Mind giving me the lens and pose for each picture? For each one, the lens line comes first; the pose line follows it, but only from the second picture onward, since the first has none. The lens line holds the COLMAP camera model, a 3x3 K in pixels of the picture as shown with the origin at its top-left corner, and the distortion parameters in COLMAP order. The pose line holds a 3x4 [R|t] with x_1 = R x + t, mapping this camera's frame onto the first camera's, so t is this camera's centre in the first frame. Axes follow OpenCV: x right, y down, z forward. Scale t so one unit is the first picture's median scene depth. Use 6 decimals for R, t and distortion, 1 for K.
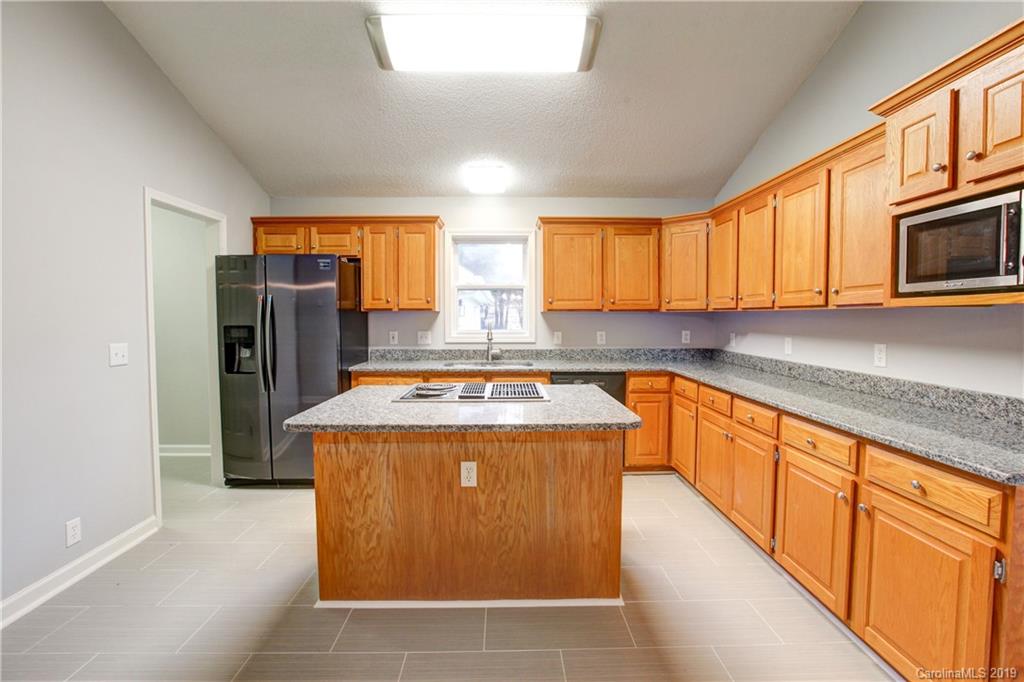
lens RADIAL K [[470.4, 0, 513.5], [0, 470.4, 340.0], [0, 0, 1]] dist [-0.062579, 0.025408]
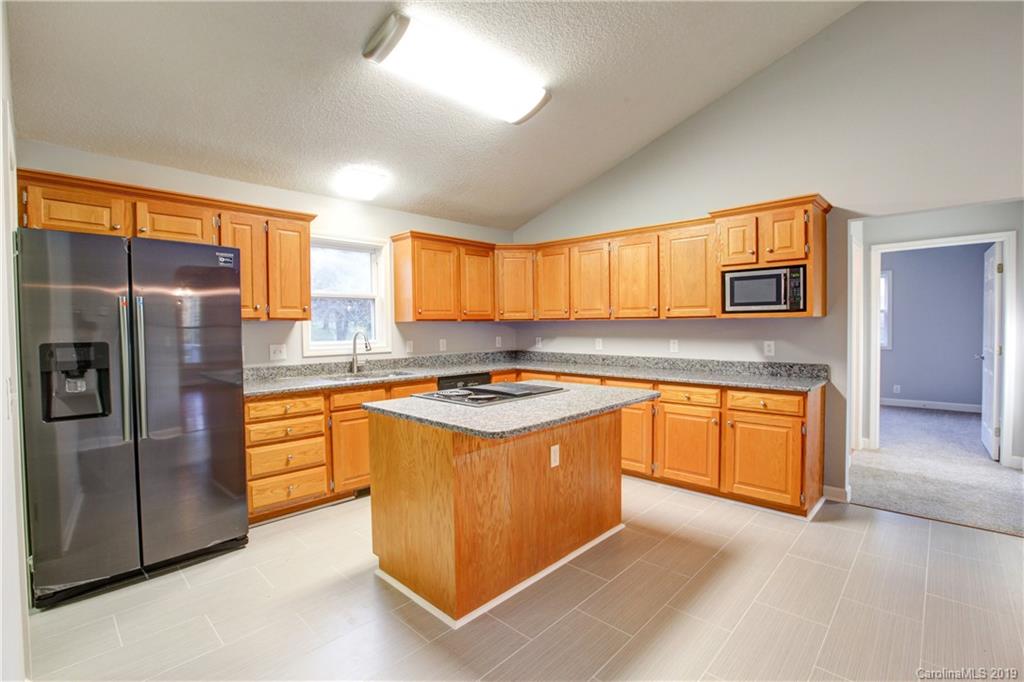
lens RADIAL K [[470.4, 0, 513.5], [0, 470.4, 340.0], [0, 0, 1]] dist [-0.062579, 0.025408]
pose [[0.702312, -0.028337, 0.711305, -0.598427], [0.043506, 0.999048, -0.003156, -0.006956], [-0.710539, 0.033163, 0.702876, 0.128740]]
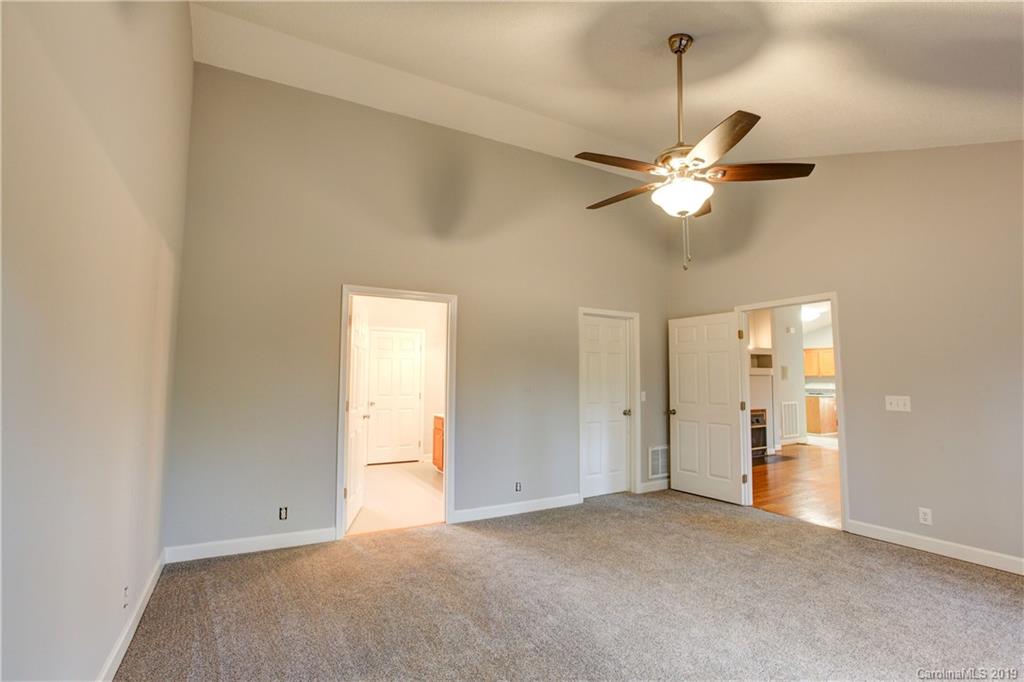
lens RADIAL K [[470.4, 0, 513.5], [0, 470.4, 340.0], [0, 0, 1]] dist [-0.062579, 0.025408]
pose [[0.882015, 0.041317, 0.469406, -3.471717], [0.017981, 0.992472, -0.121144, 0.054040], [-0.470877, 0.115291, 0.874633, -1.169104]]
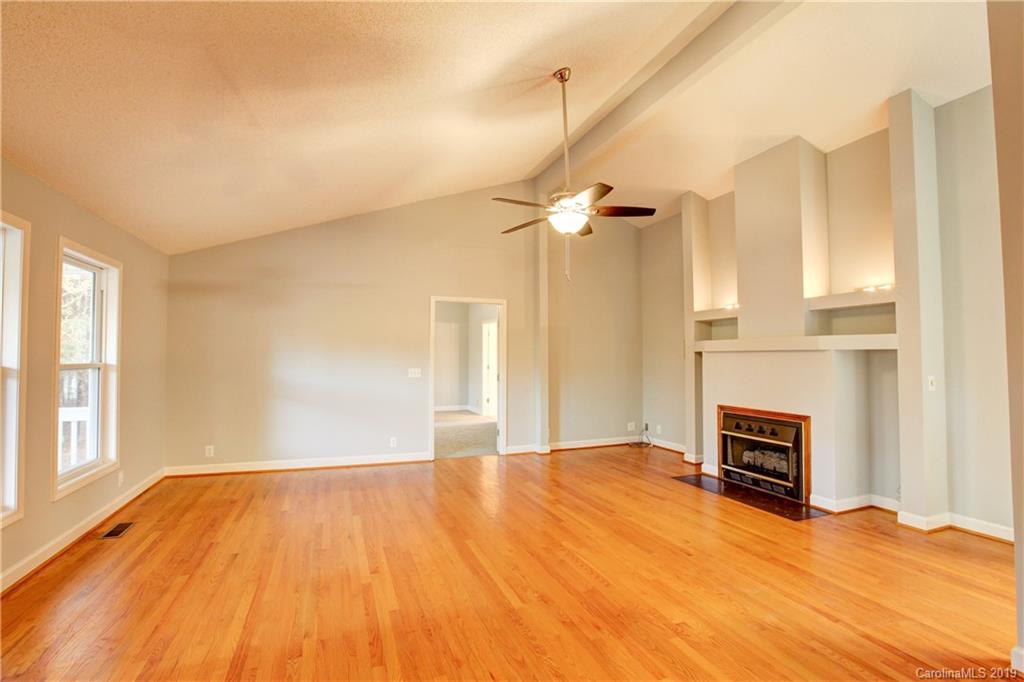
lens RADIAL K [[470.4, 0, 513.5], [0, 470.4, 340.0], [0, 0, 1]] dist [-0.062579, 0.025408]
pose [[0.335821, -0.032820, -0.941354, -0.428718], [-0.041502, 0.997907, -0.049597, 0.034498], [0.941011, 0.055723, 0.333756, -0.822795]]
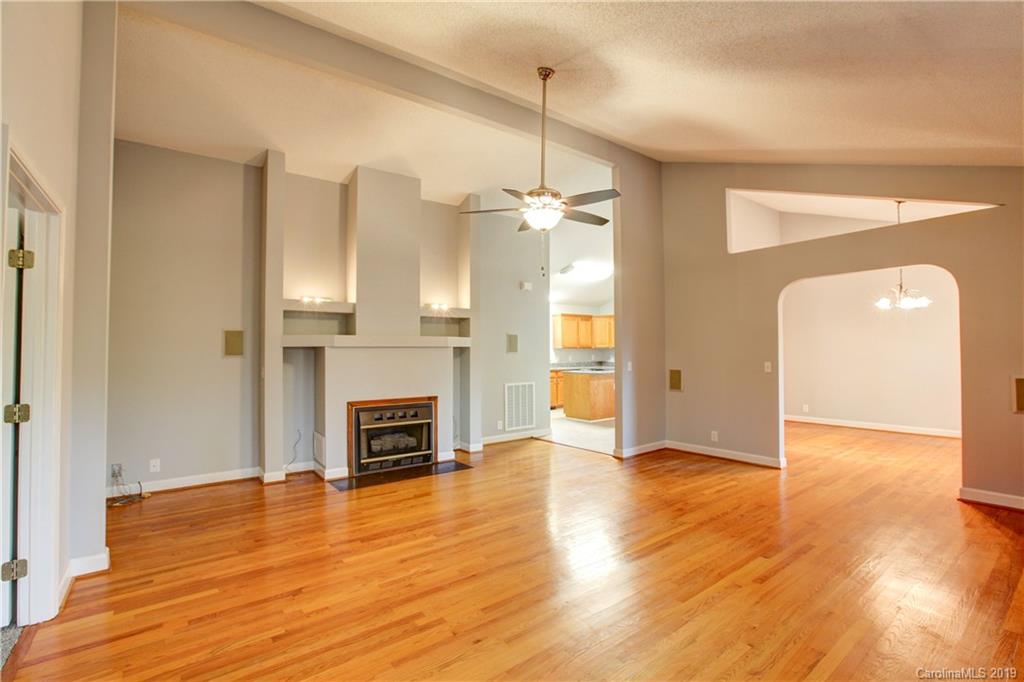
lens RADIAL K [[470.4, 0, 513.5], [0, 470.4, 340.0], [0, 0, 1]] dist [-0.062579, 0.025408]
pose [[0.807529, 0.008811, 0.589763, -2.015415], [0.032513, 0.997703, -0.059425, 0.051318], [-0.588932, 0.067162, 0.805387, -1.168239]]
